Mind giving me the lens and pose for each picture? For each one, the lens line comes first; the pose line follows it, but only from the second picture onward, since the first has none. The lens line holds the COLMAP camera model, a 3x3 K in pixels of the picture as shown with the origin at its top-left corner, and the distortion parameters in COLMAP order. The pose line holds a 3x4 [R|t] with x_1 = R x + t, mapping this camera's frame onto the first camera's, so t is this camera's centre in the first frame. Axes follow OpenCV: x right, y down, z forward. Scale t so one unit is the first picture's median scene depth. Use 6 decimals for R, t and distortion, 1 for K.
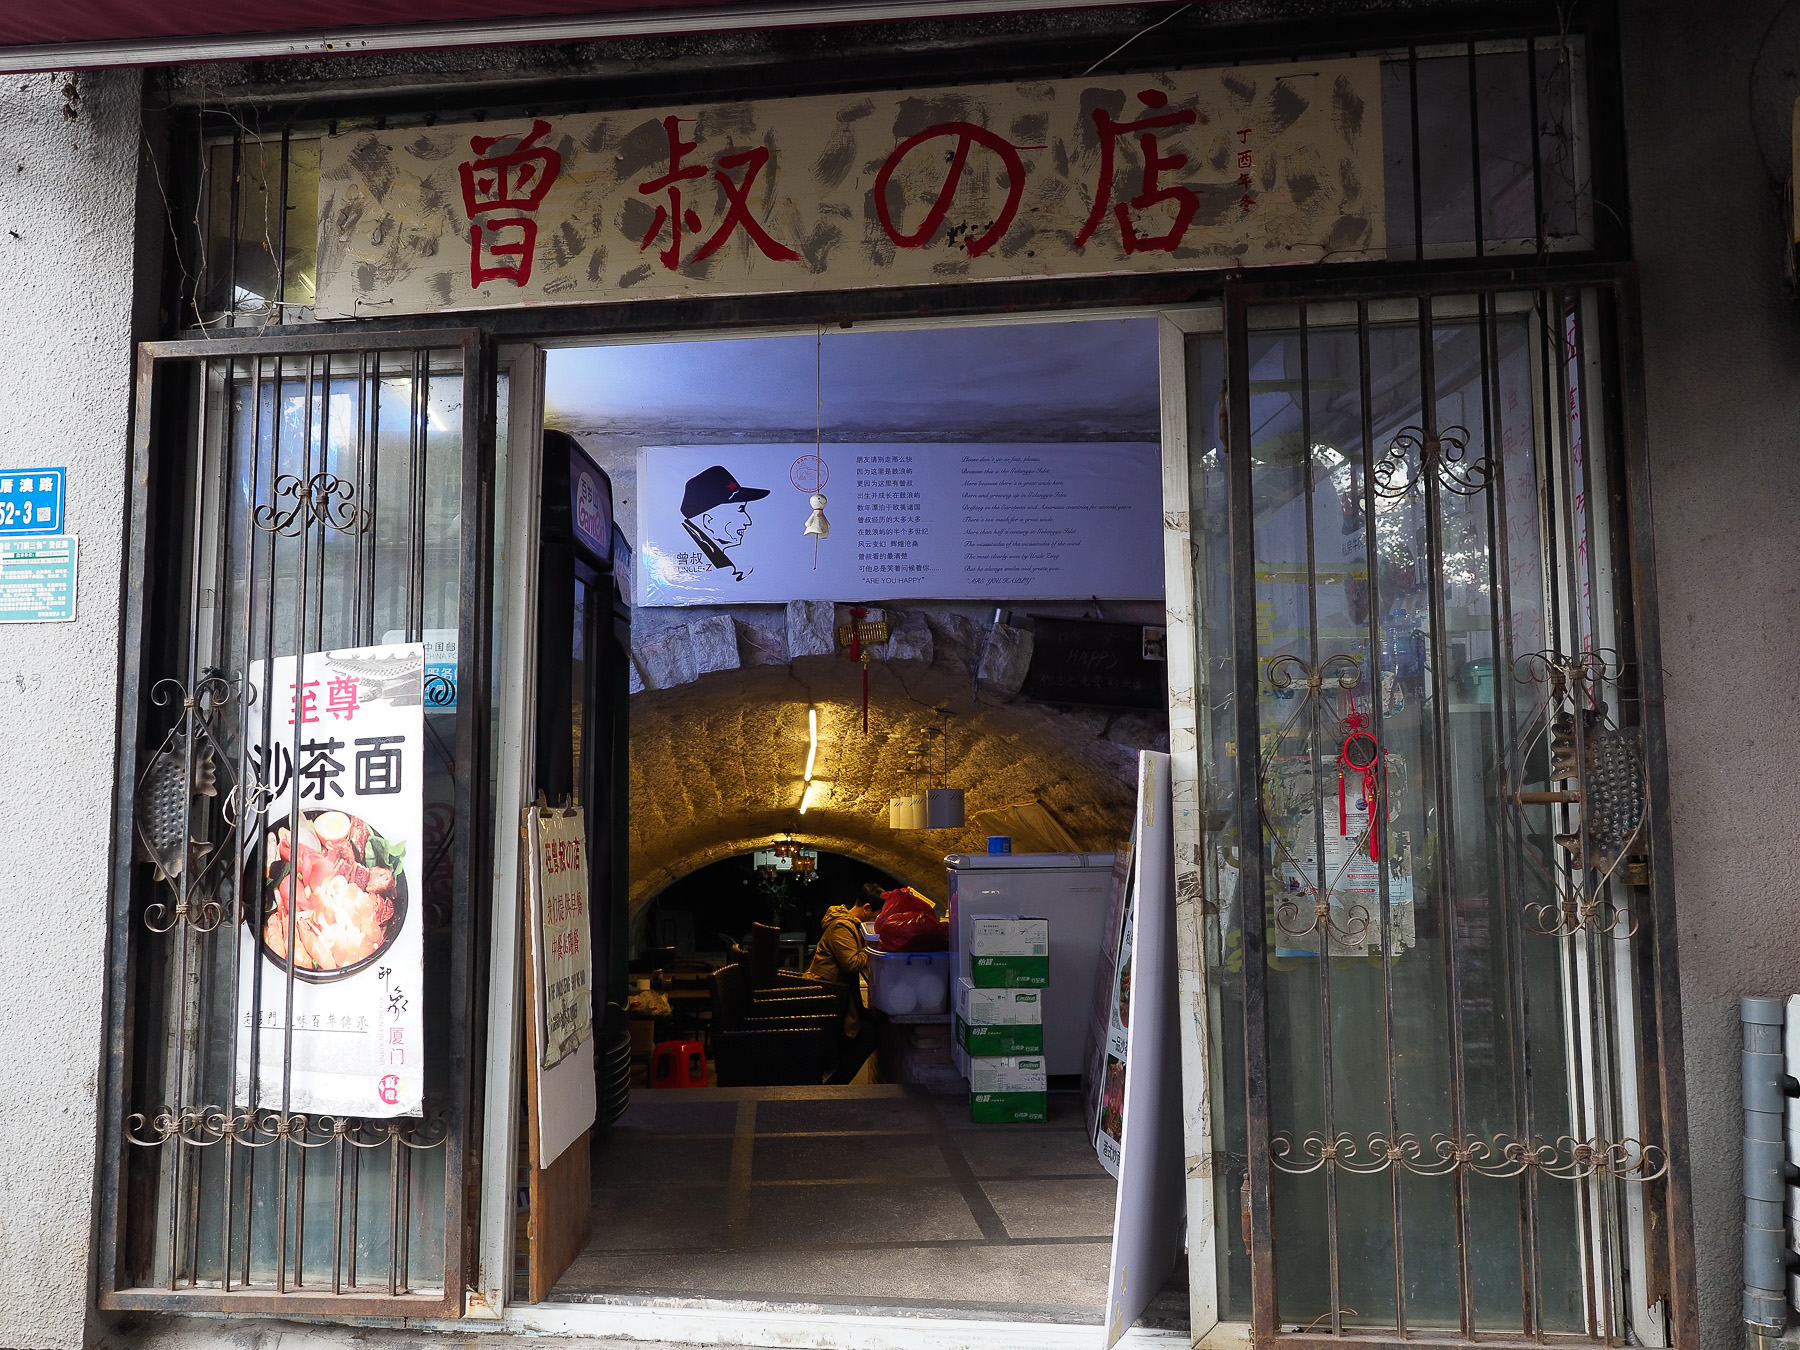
lens RADIAL K [[1545.5, 0, 900.0], [0, 1545.5, 675.0], [0, 0, 1]] dist [0.001222, 0.000202]
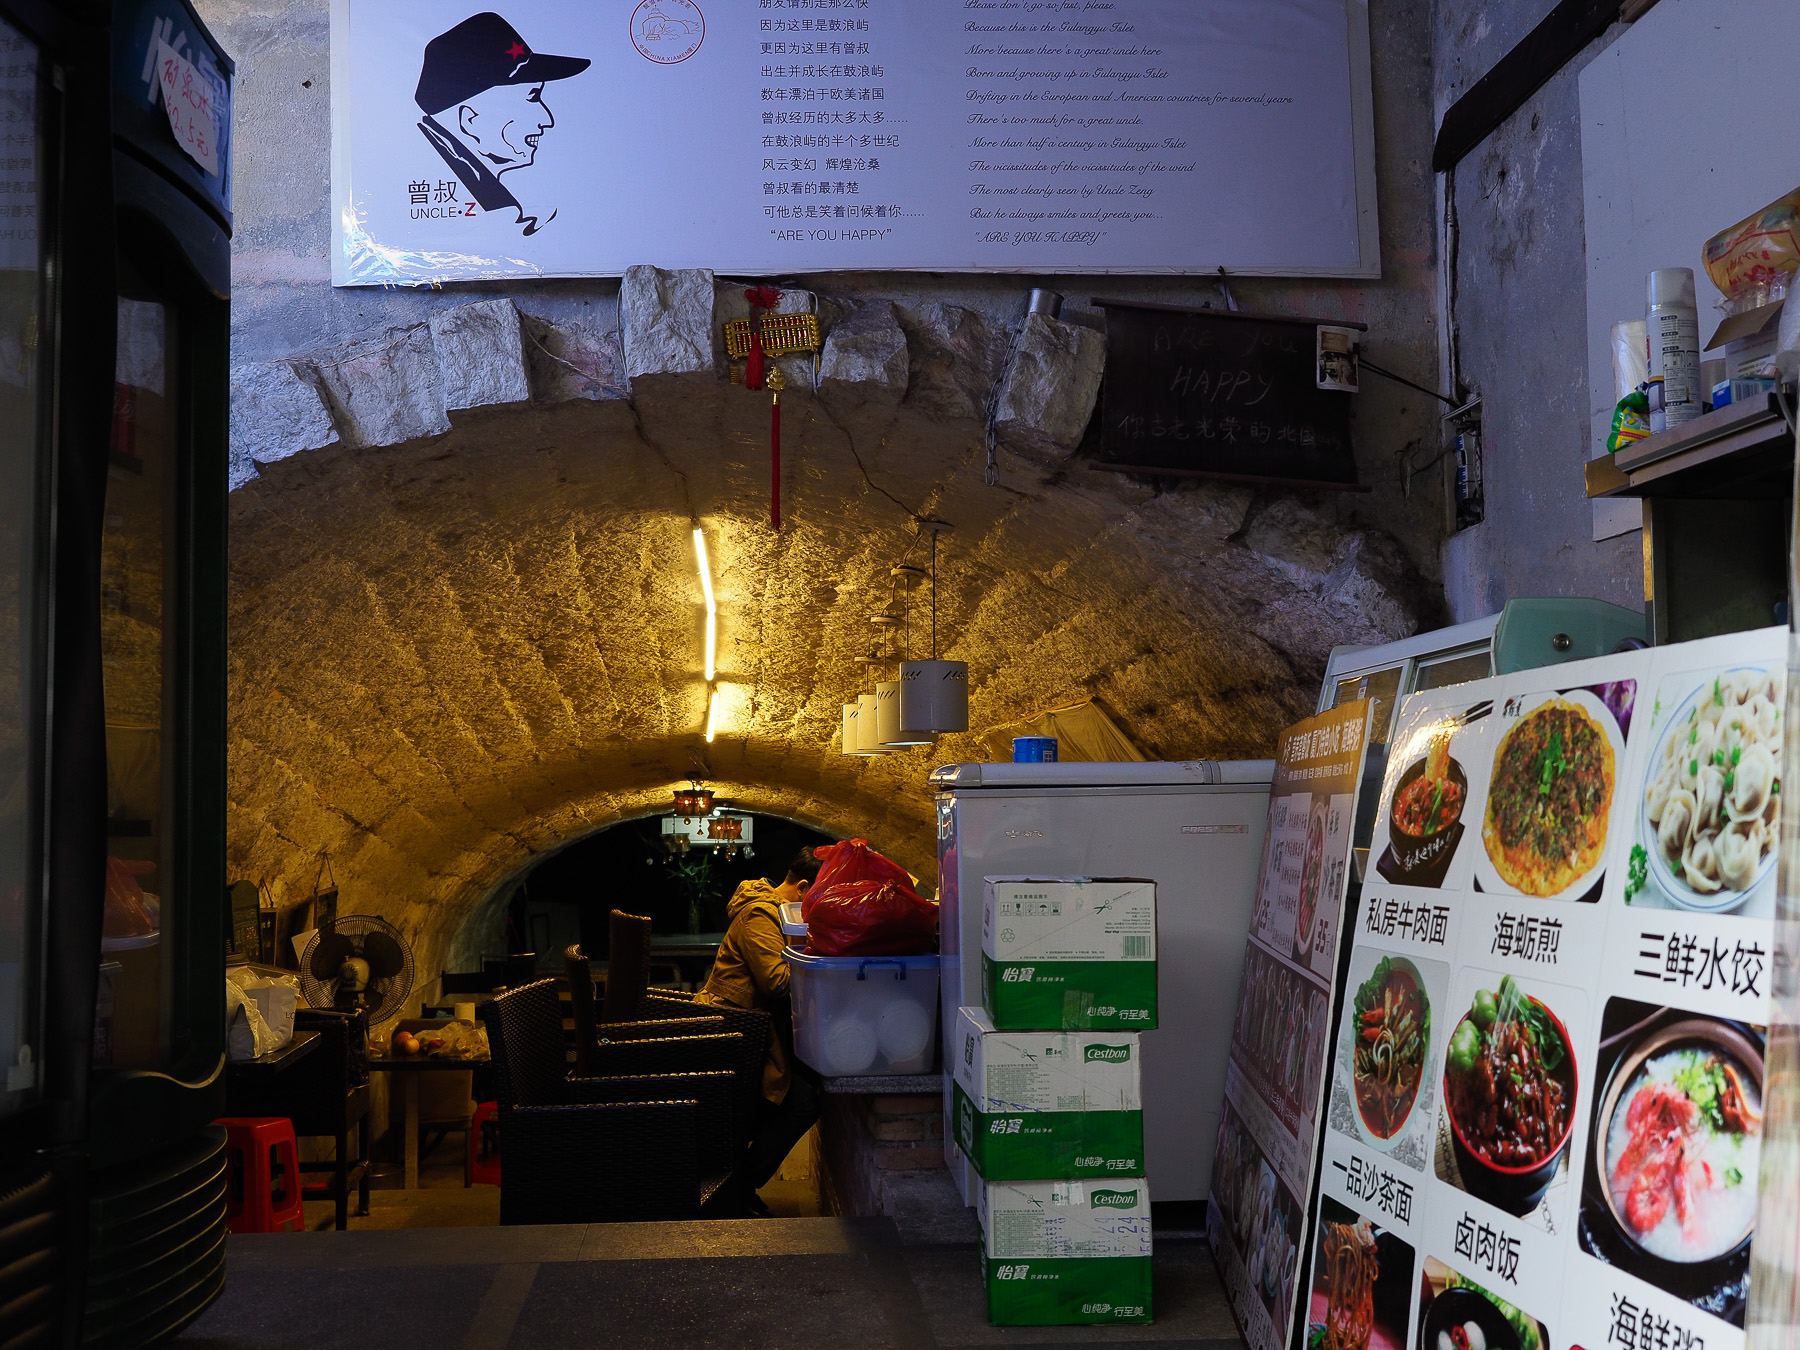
lens RADIAL K [[2024.2, 0, 900.0], [0, 2024.2, 675.0], [0, 0, 1]] dist [0.016339, -0.002682]
pose [[0.999942, -0.000806, 0.010738, 0.011098], [0.000411, 0.999325, 0.036728, 0.059493], [-0.010761, -0.036721, 0.999268, 0.320787]]
